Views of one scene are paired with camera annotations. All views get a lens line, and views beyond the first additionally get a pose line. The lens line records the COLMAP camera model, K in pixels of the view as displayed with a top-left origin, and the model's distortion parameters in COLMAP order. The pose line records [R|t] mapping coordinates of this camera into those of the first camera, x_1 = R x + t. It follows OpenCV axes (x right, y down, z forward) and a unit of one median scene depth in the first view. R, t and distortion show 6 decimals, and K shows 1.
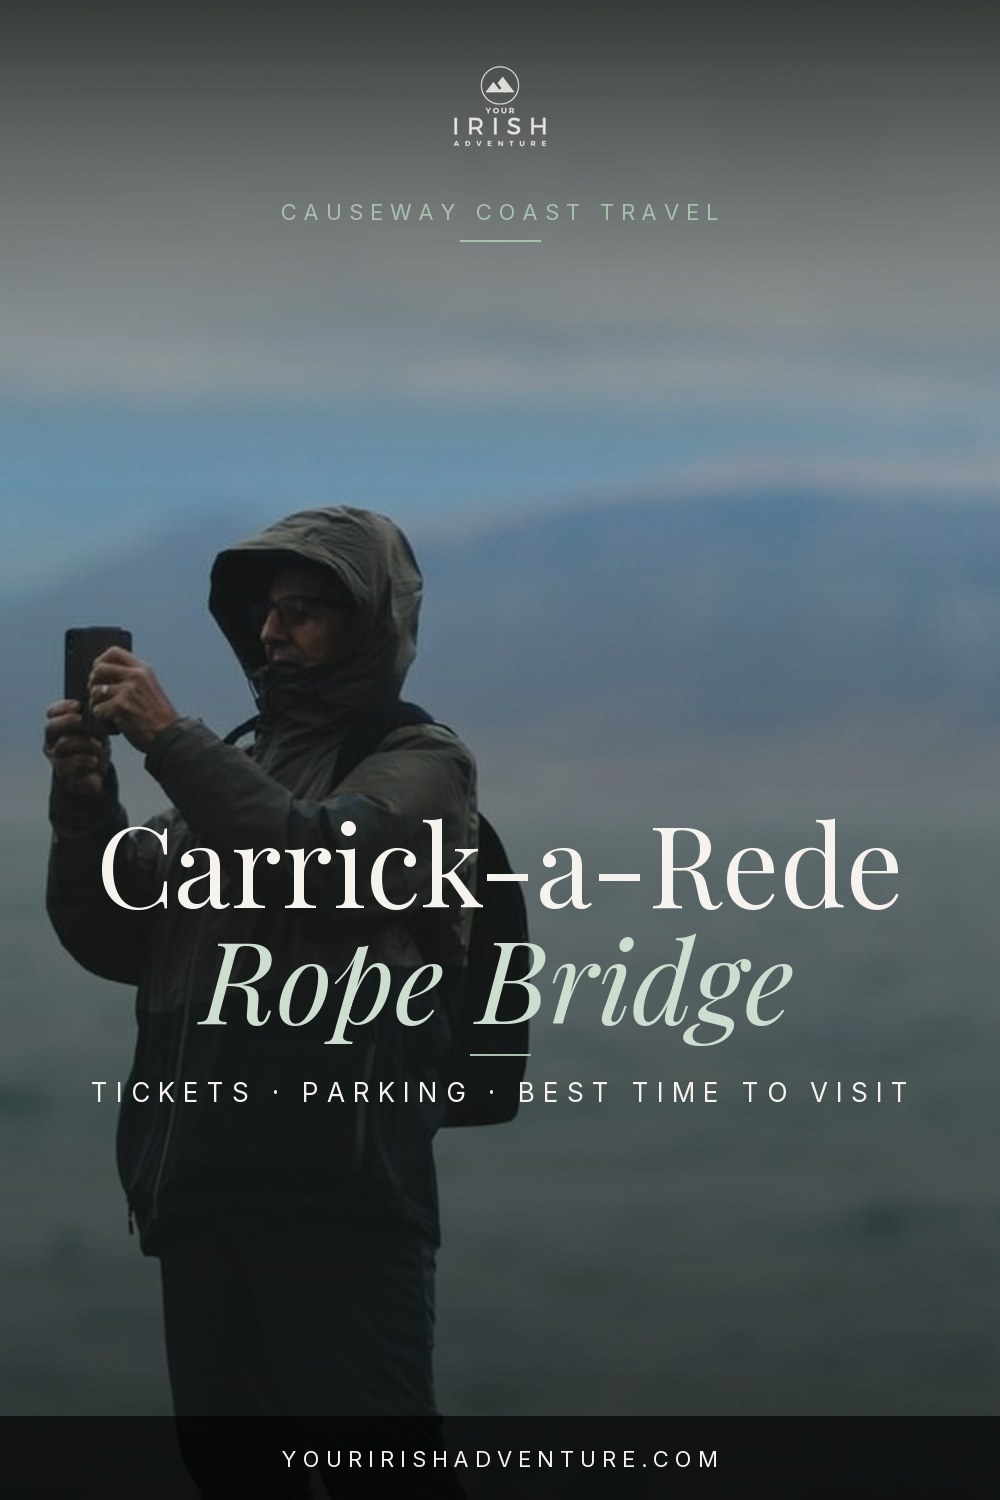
lens RADIAL K [[7786.2, 0, 500.3], [0, 7786.2, 749.4], [0, 0, 1]] dist [0.081205, 0.000000]
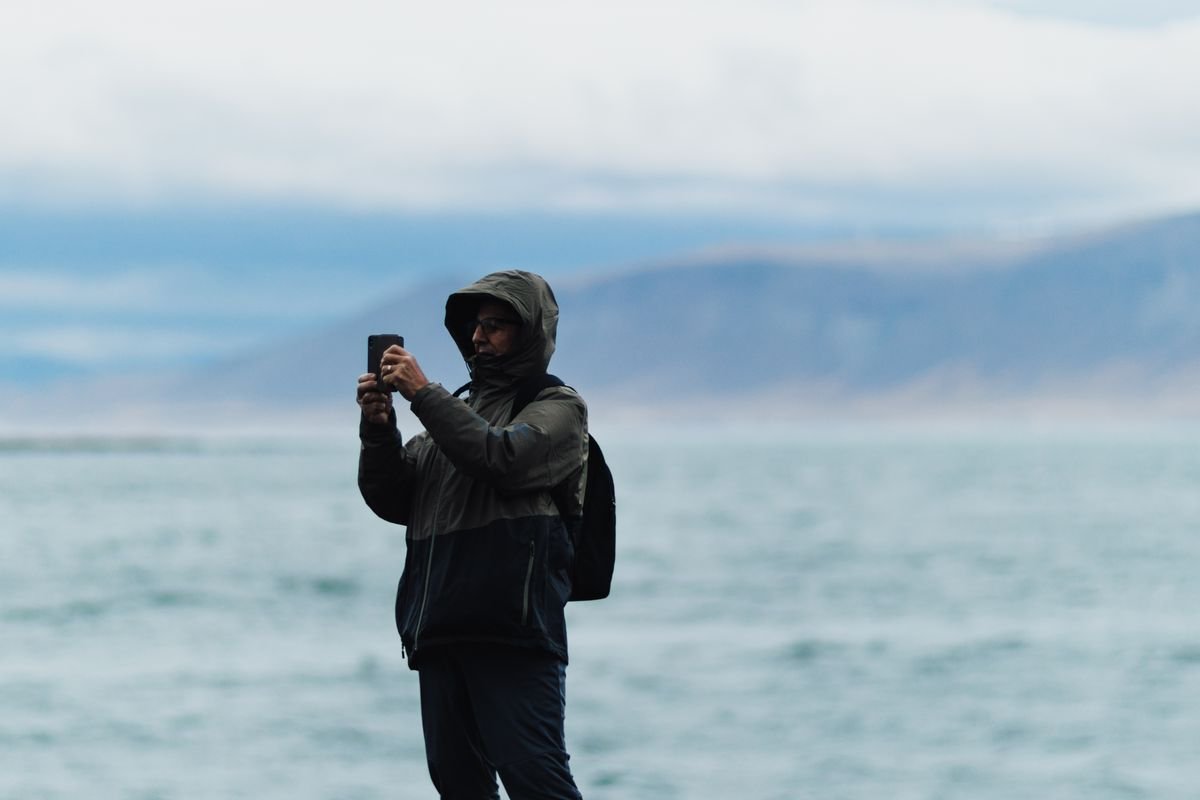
lens RADIAL K [[6229.0, 0, 599.8], [0, 6229.0, 400.2], [0, 0, 1]] dist [0.081205, 0.000000]
pose [[0.999989, -0.000156, -0.004675, 0.006934], [0.000112, 0.999955, -0.009514, 0.014393], [0.004676, 0.009513, 0.999944, -0.499672]]
